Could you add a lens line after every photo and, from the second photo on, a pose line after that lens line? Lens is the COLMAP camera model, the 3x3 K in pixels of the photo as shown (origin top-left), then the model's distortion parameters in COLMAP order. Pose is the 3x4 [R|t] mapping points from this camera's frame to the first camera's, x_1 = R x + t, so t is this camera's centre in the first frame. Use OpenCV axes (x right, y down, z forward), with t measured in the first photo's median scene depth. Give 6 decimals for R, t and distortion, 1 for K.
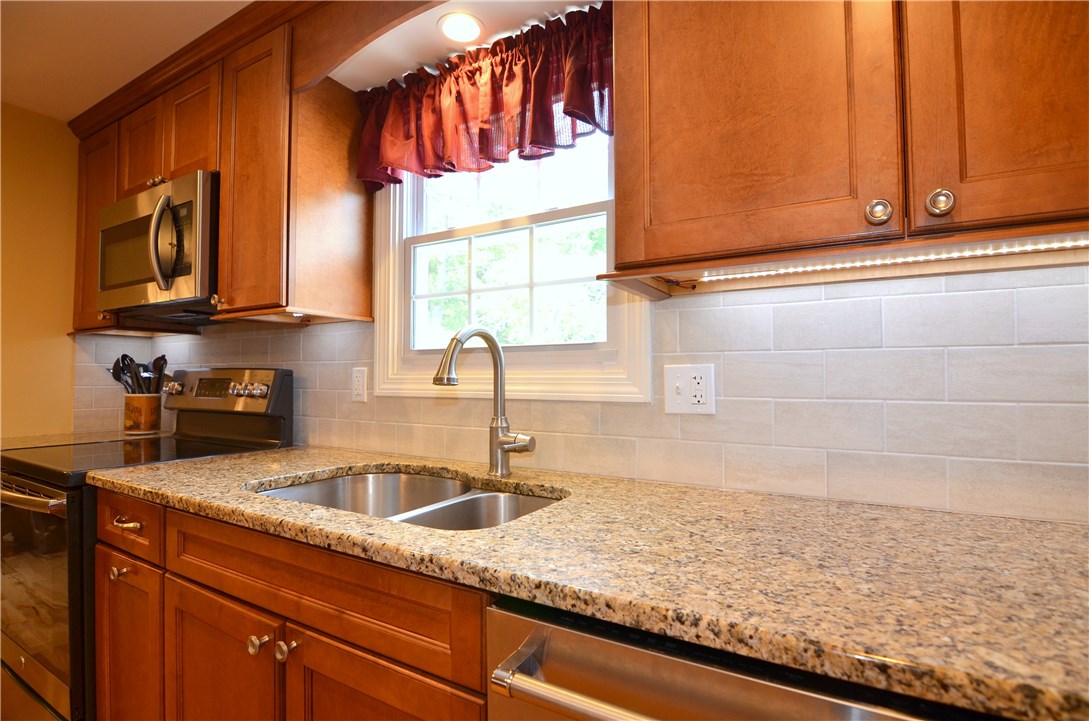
lens RADIAL K [[523.2, 0, 543.4], [0, 523.2, 367.4], [0, 0, 1]] dist [-0.004829, -0.010736]
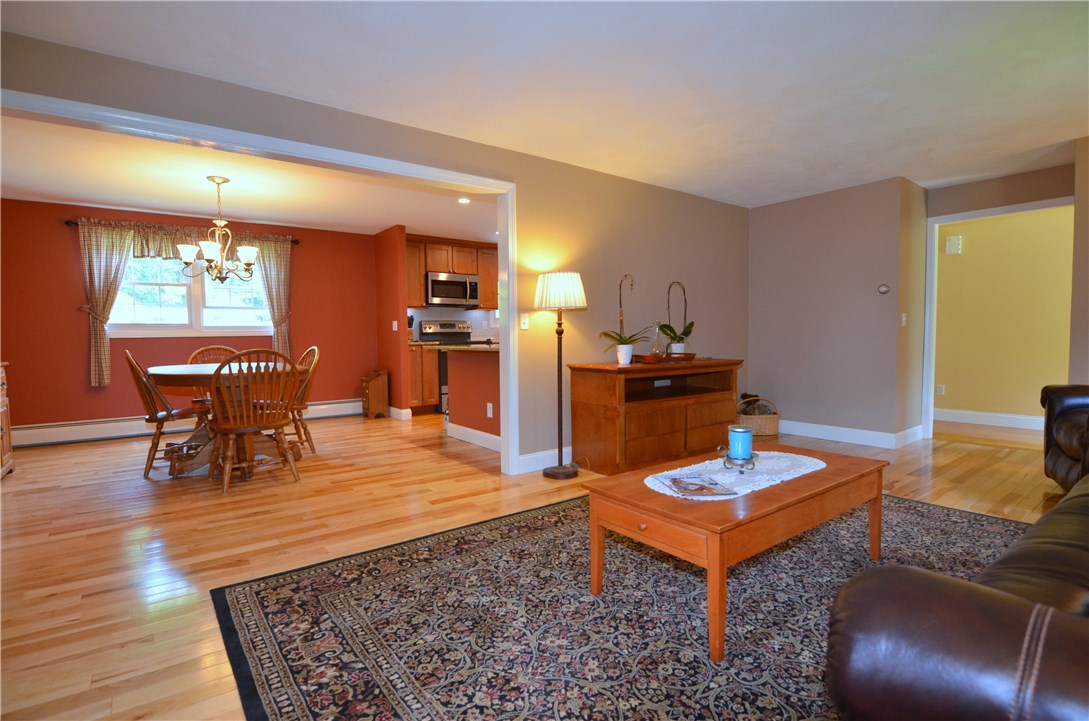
lens RADIAL K [[523.2, 0, 546.2], [0, 523.2, 358.7], [0, 0, 1]] dist [-0.004829, -0.010736]
pose [[0.374355, -0.045594, 0.926164, -5.579555], [-0.006837, 0.998628, 0.051924, 0.107052], [-0.927260, -0.025770, 0.373530, -1.466343]]
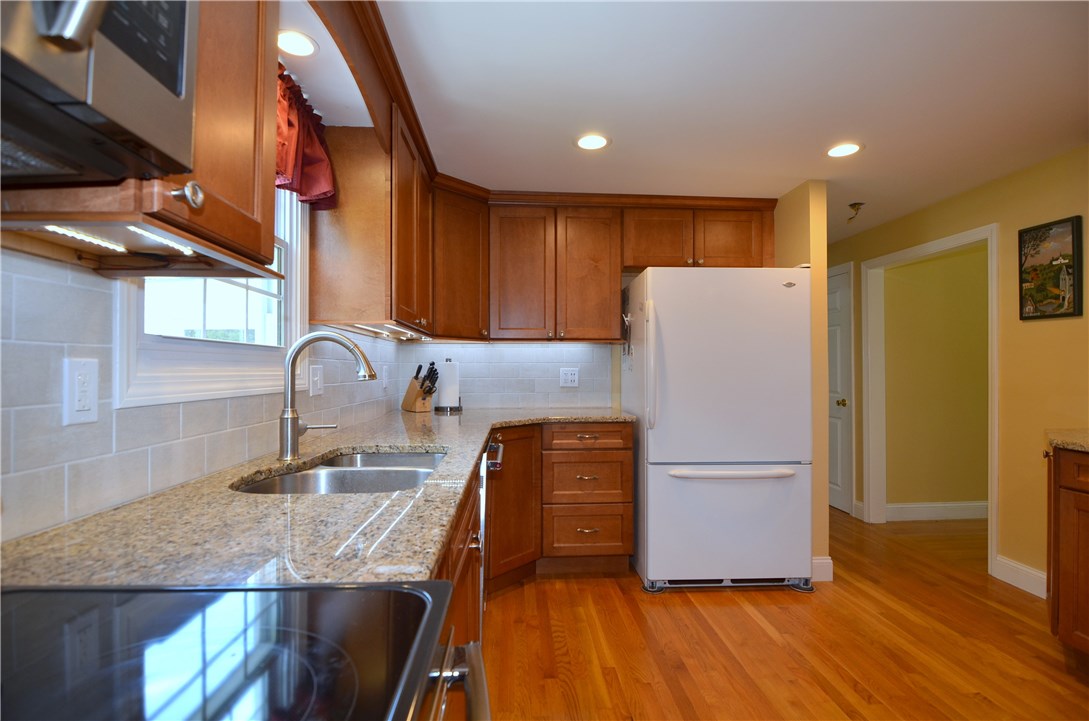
lens RADIAL K [[523.2, 0, 551.7], [0, 523.2, 363.2], [0, 0, 1]] dist [-0.004829, -0.010736]
pose [[-0.558053, 0.009983, 0.829746, -1.380717], [-0.017440, 0.999566, -0.023756, 0.012015], [-0.829622, -0.027728, -0.557636, 1.184322]]
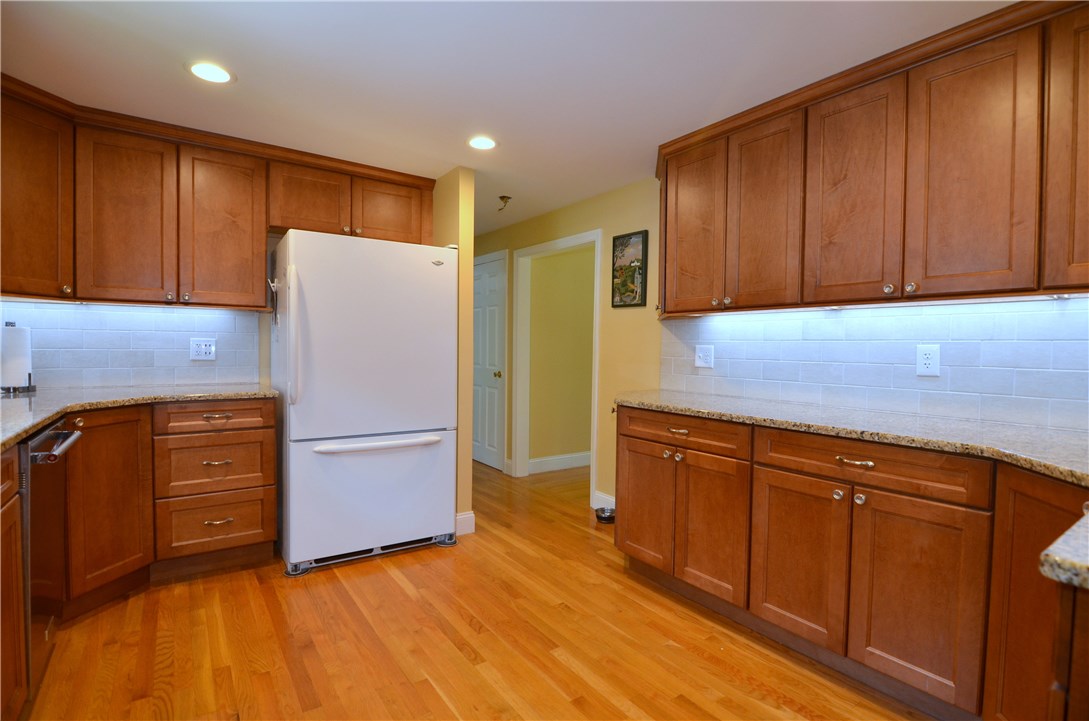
lens RADIAL K [[523.2, 0, 541.0], [0, 523.2, 362.7], [0, 0, 1]] dist [-0.004829, -0.010736]
pose [[-0.905273, -0.025874, 0.424043, -1.528764], [-0.023282, 0.999665, 0.011292, 0.019335], [-0.424193, 0.000350, -0.905572, 1.054567]]
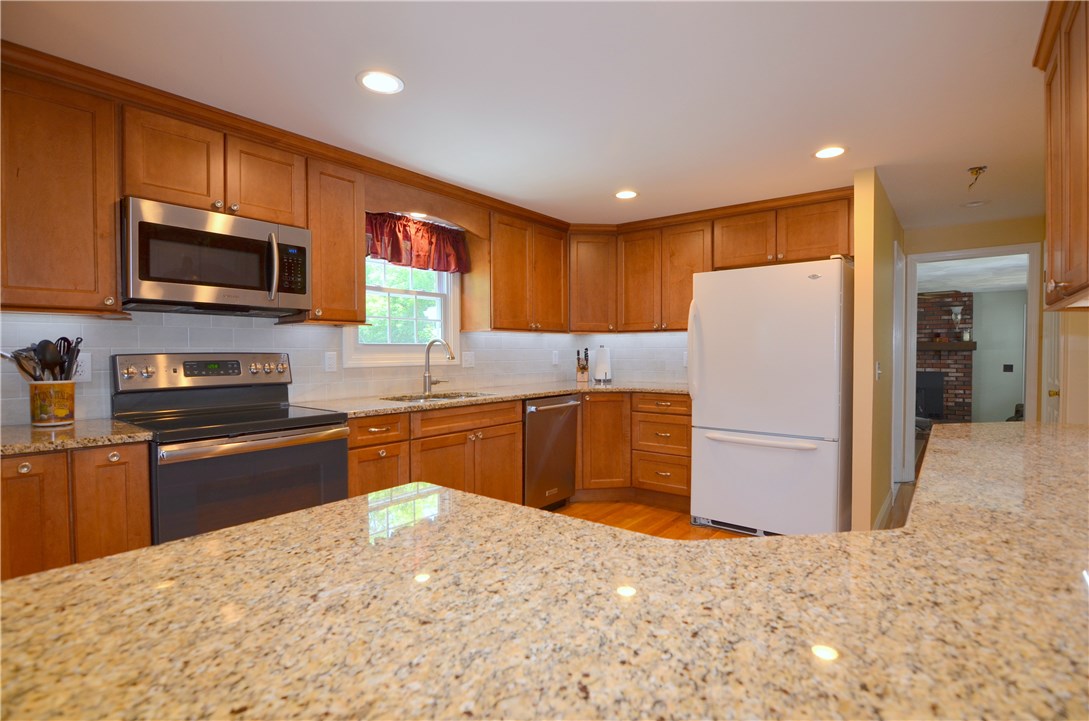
lens RADIAL K [[523.2, 0, 549.3], [0, 523.2, 364.1], [0, 0, 1]] dist [-0.004829, -0.010736]
pose [[0.127657, -0.026400, 0.991467, -2.648109], [-0.017503, 0.999430, 0.028866, -0.031727], [-0.991664, -0.021039, 0.127122, 0.065022]]
